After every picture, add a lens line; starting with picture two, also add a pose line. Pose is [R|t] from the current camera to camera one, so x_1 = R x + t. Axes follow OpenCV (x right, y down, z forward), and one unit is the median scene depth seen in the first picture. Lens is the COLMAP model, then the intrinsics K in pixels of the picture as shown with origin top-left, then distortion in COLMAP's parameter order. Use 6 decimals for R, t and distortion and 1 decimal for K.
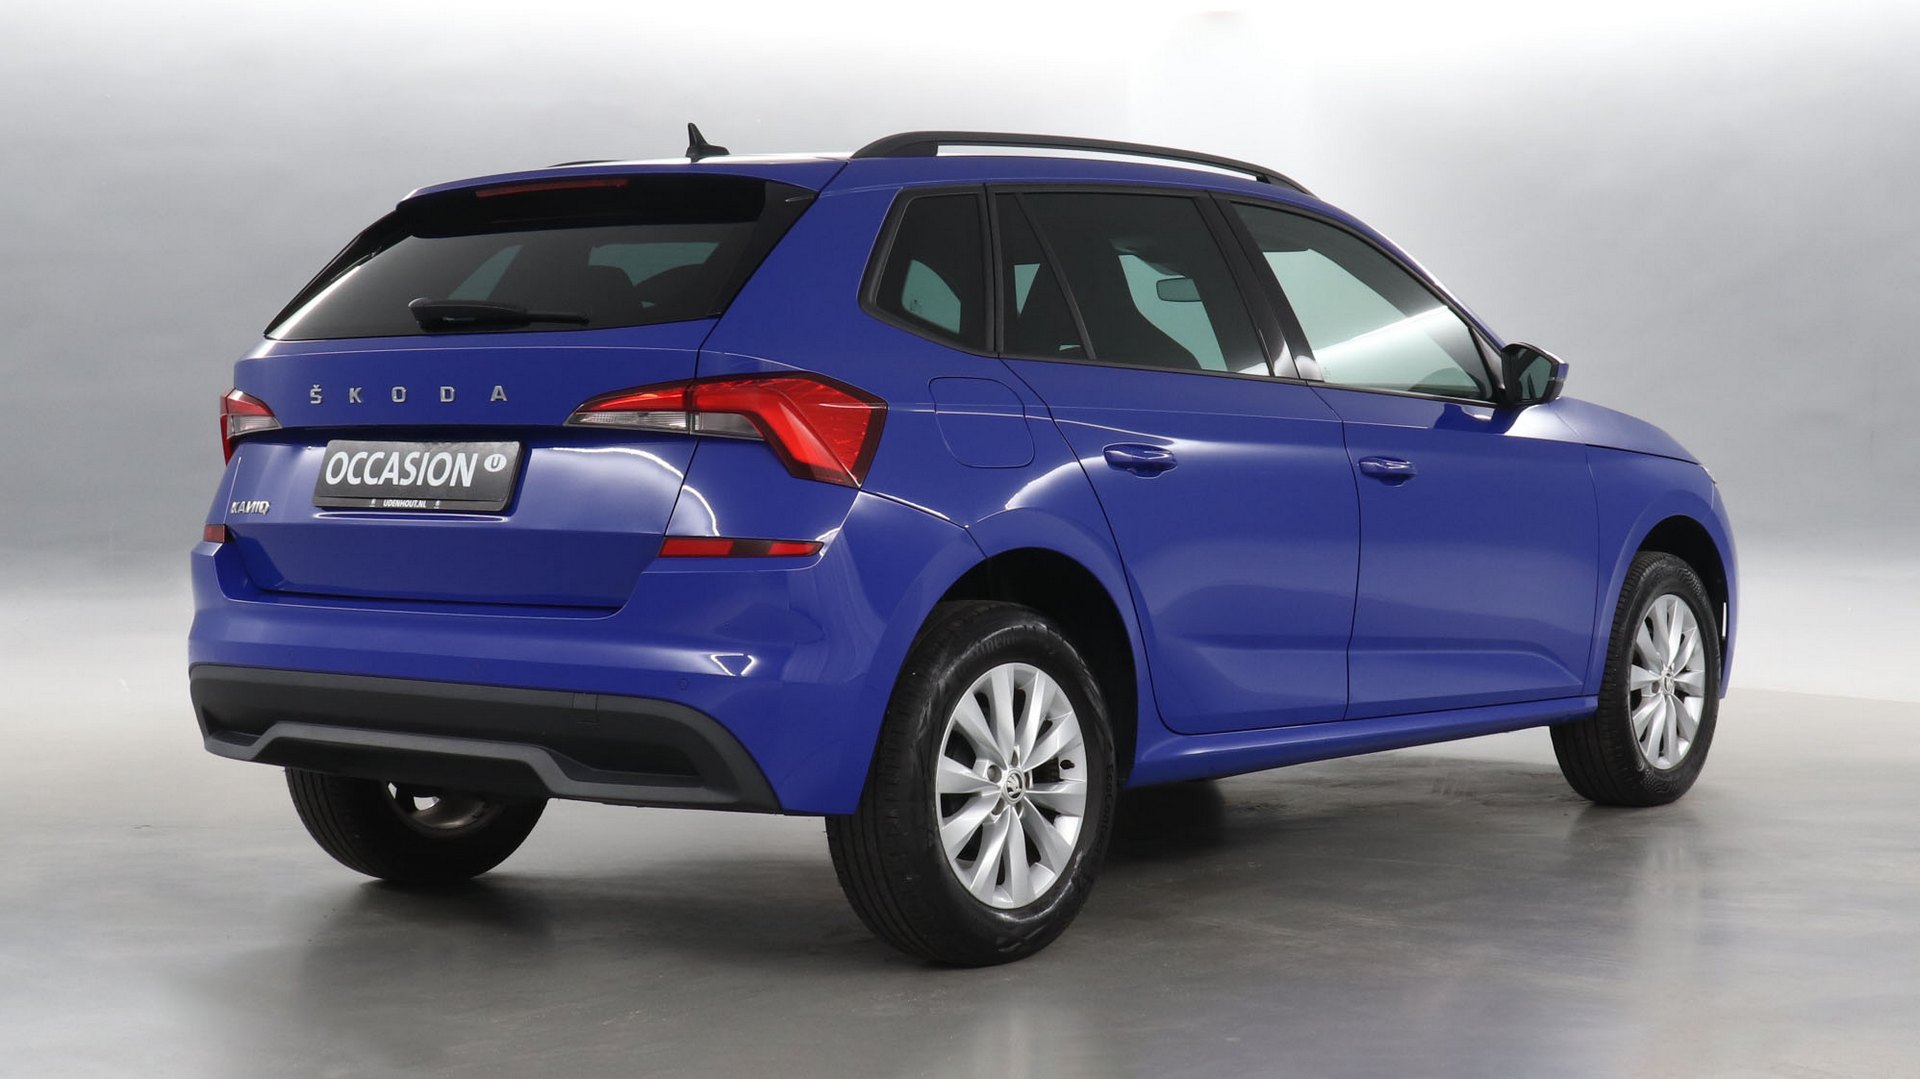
lens RADIAL K [[3066.9, 0, 960.0], [0, 3066.9, 539.5], [0, 0, 1]] dist [-0.032413, -0.043009]
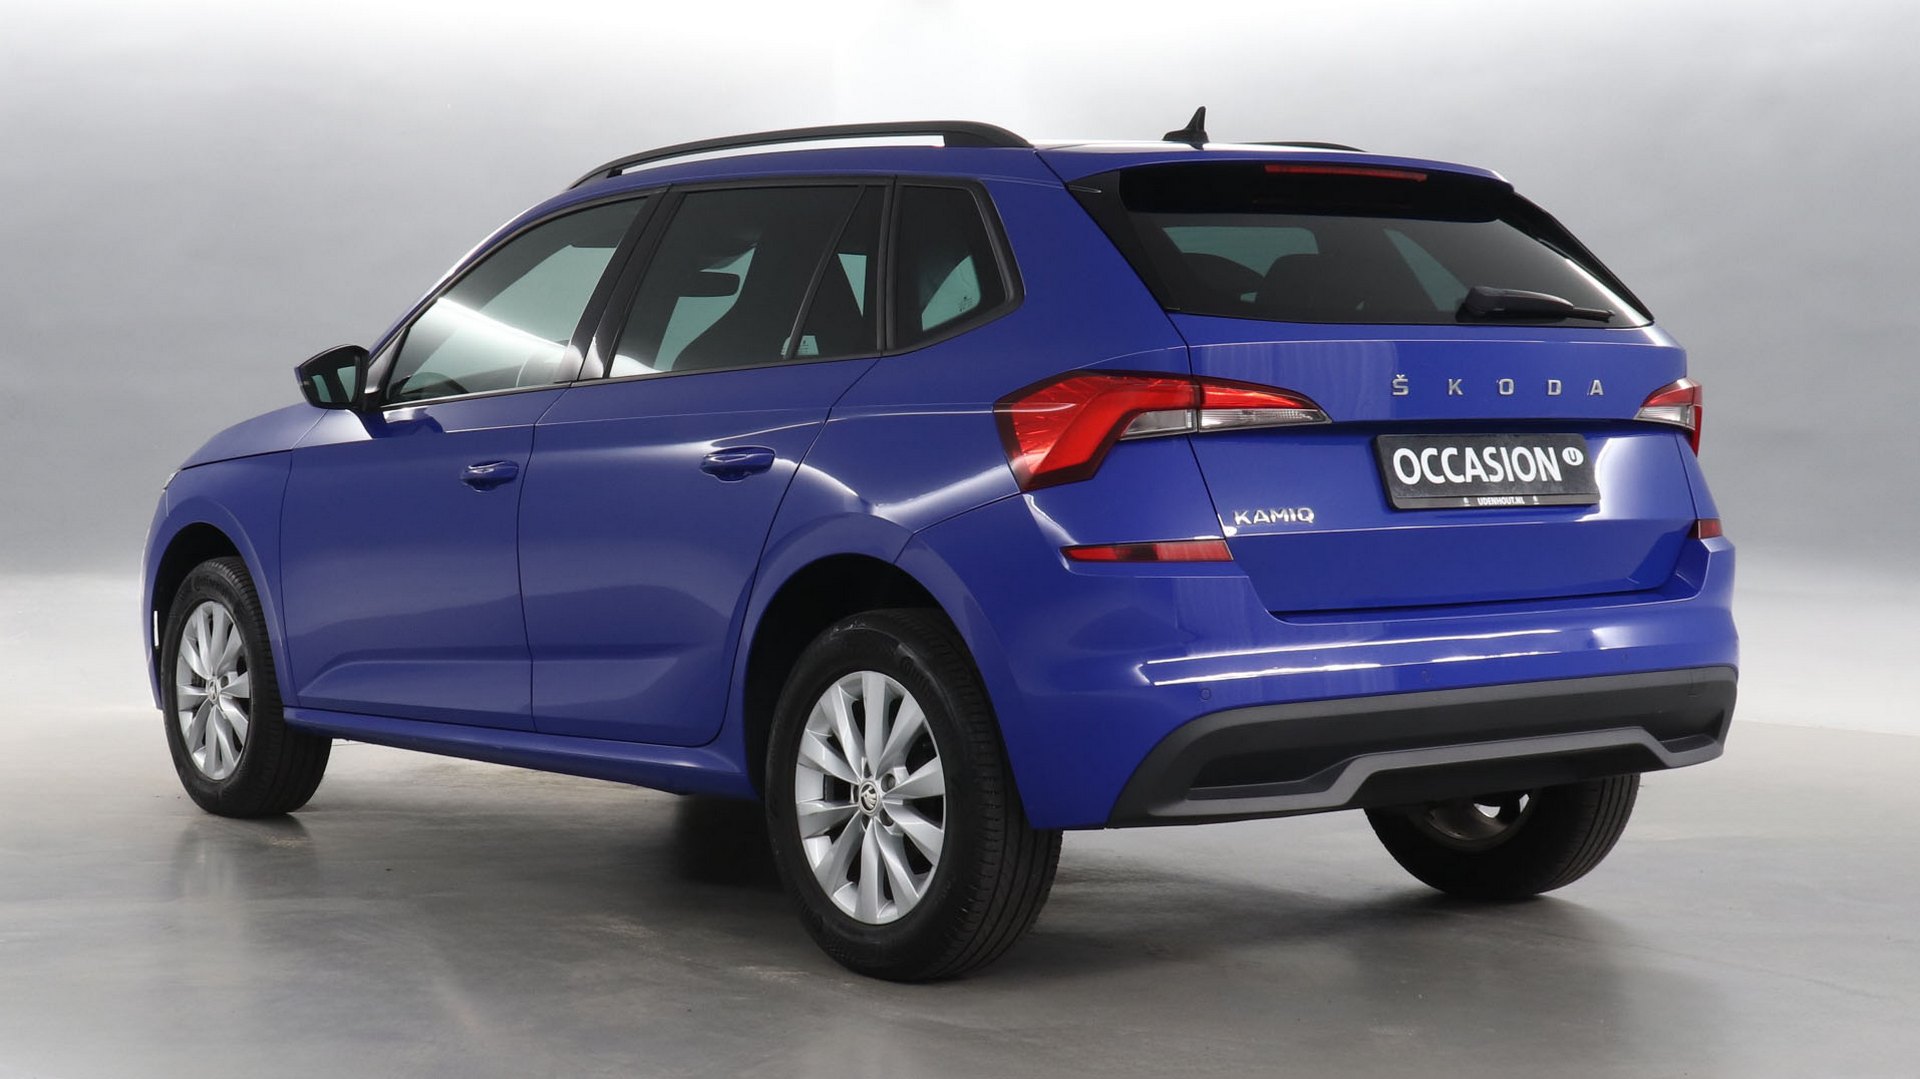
lens RADIAL K [[3066.9, 0, 960.0], [0, 3066.9, 539.5], [0, 0, 1]] dist [-0.032413, -0.043009]
pose [[0.216756, -0.036396, 0.975547, -1.144132], [0.041875, 0.998732, 0.027957, -0.033288], [-0.975327, 0.034792, 0.218005, 0.950291]]
